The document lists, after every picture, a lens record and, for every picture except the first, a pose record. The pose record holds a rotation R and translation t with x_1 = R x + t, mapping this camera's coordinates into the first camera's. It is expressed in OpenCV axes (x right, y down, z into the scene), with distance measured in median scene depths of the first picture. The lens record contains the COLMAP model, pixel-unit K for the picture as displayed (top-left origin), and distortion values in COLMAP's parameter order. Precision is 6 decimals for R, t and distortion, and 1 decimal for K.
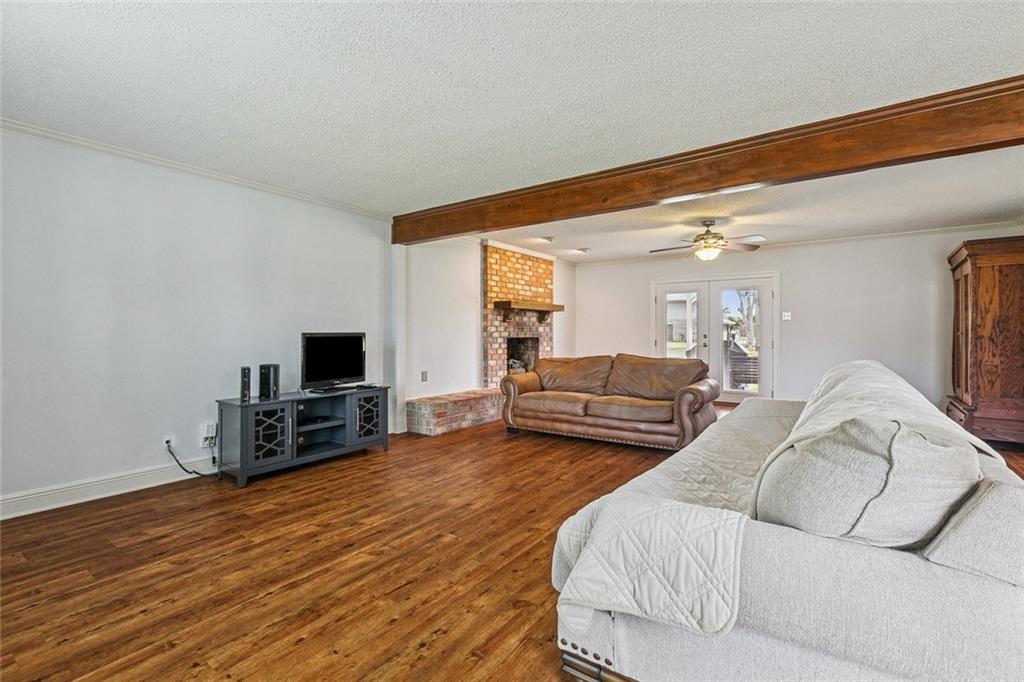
lens RADIAL K [[460.6, 0, 511.8], [0, 460.6, 338.2], [0, 0, 1]] dist [0.001152, 0.000446]
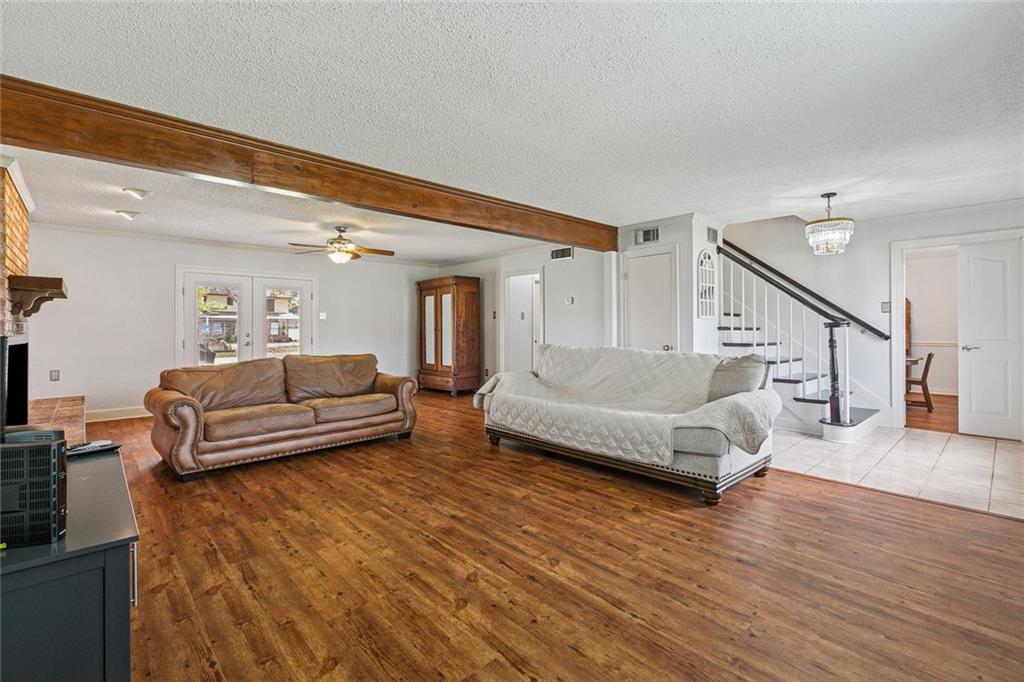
lens RADIAL K [[460.6, 0, 511.9], [0, 460.6, 330.7], [0, 0, 1]] dist [0.001152, 0.000446]
pose [[0.194457, -0.006314, 0.980891, -1.028452], [0.018065, 0.999833, 0.002854, -0.013119], [-0.980745, 0.017165, 0.194539, 0.737258]]
